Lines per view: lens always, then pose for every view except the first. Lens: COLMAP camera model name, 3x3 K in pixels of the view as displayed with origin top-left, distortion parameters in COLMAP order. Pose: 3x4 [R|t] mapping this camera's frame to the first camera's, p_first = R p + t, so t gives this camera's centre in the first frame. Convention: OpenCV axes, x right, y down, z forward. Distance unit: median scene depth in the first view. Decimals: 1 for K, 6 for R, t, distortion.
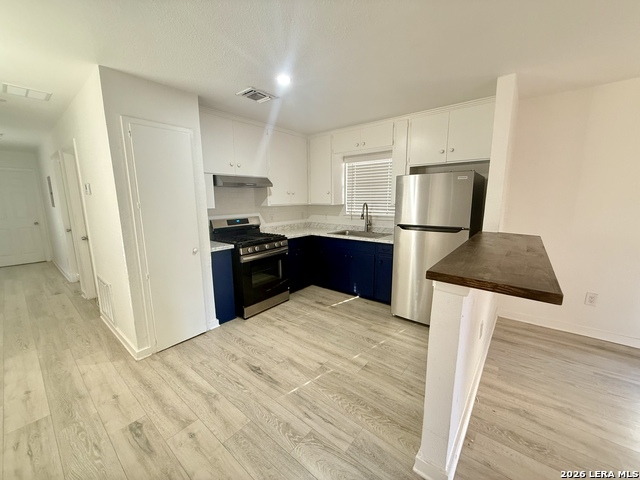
lens RADIAL K [[256.1, 0, 319.3], [0, 256.1, 236.7], [0, 0, 1]] dist [0.001247, 0.000209]
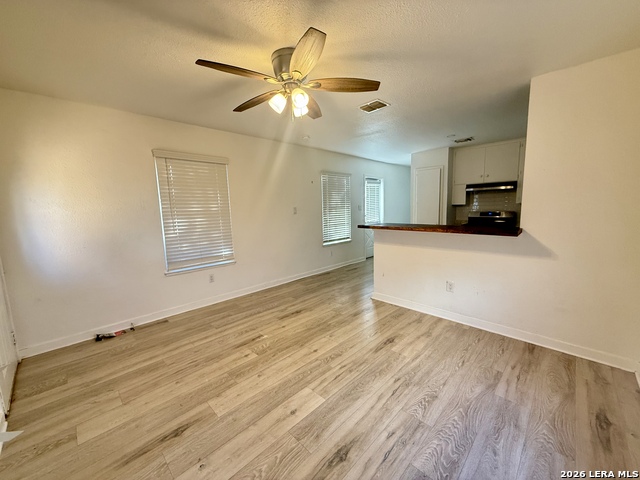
lens RADIAL K [[256.1, 0, 318.2], [0, 256.1, 242.0], [0, 0, 1]] dist [0.001247, 0.000209]
pose [[-0.100954, 0.151474, -0.983292, 1.761157], [-0.120336, 0.979226, 0.163203, -0.033751], [0.987587, 0.134802, -0.080629, 0.273390]]
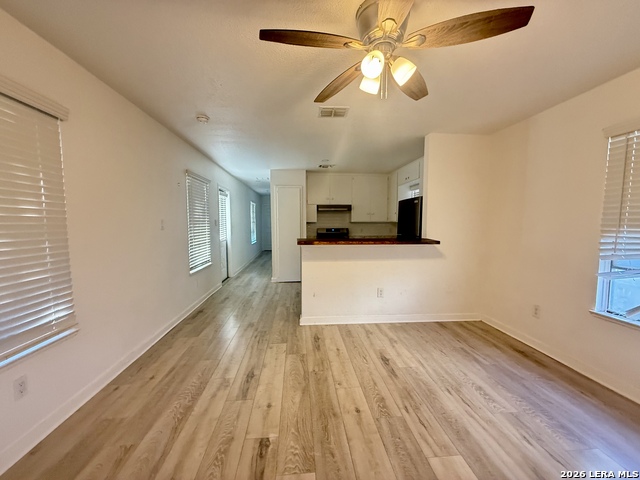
lens RADIAL K [[256.1, 0, 318.4], [0, 256.1, 241.6], [0, 0, 1]] dist [0.001247, 0.000209]
pose [[0.693669, 0.064928, -0.717361, 1.261981], [-0.112806, 0.993432, -0.019166, 0.090618], [0.711405, 0.094218, 0.696438, -0.398873]]
